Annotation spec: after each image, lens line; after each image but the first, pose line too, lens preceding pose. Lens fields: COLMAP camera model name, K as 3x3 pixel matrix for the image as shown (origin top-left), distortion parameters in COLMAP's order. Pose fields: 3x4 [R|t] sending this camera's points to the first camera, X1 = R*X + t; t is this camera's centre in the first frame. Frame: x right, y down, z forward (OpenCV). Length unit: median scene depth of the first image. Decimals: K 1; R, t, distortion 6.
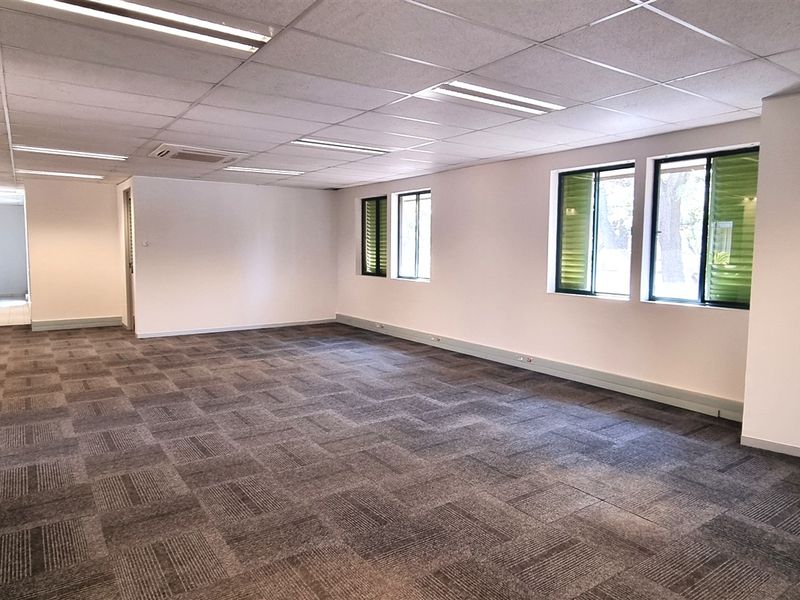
lens RADIAL K [[541.7, 0, 402.7], [0, 541.7, 293.5], [0, 0, 1]] dist [0.008526, 0.000592]
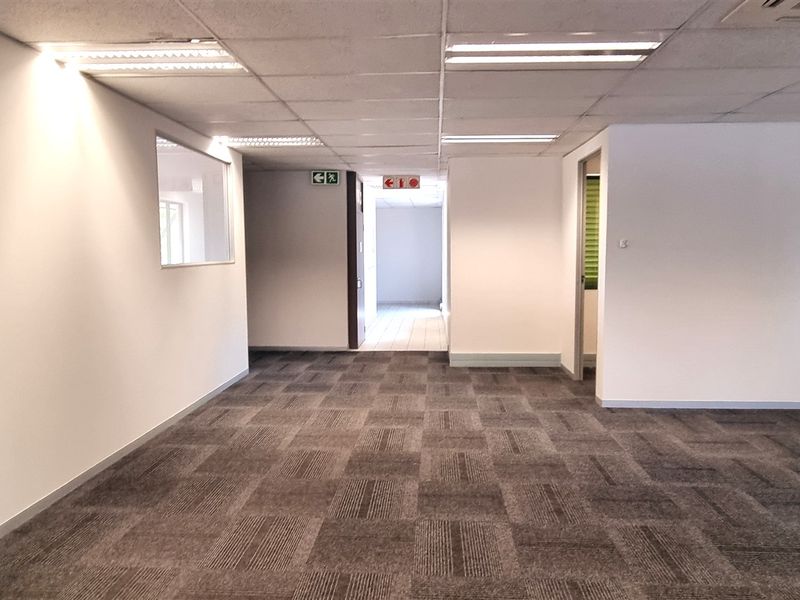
lens RADIAL K [[541.7, 0, 402.3], [0, 541.7, 299.3], [0, 0, 1]] dist [0.008526, 0.000592]
pose [[0.785961, 0.049432, -0.616296, -0.296798], [-0.041409, 0.998769, 0.027301, -0.038586], [0.616887, 0.004063, 0.787041, 0.399683]]
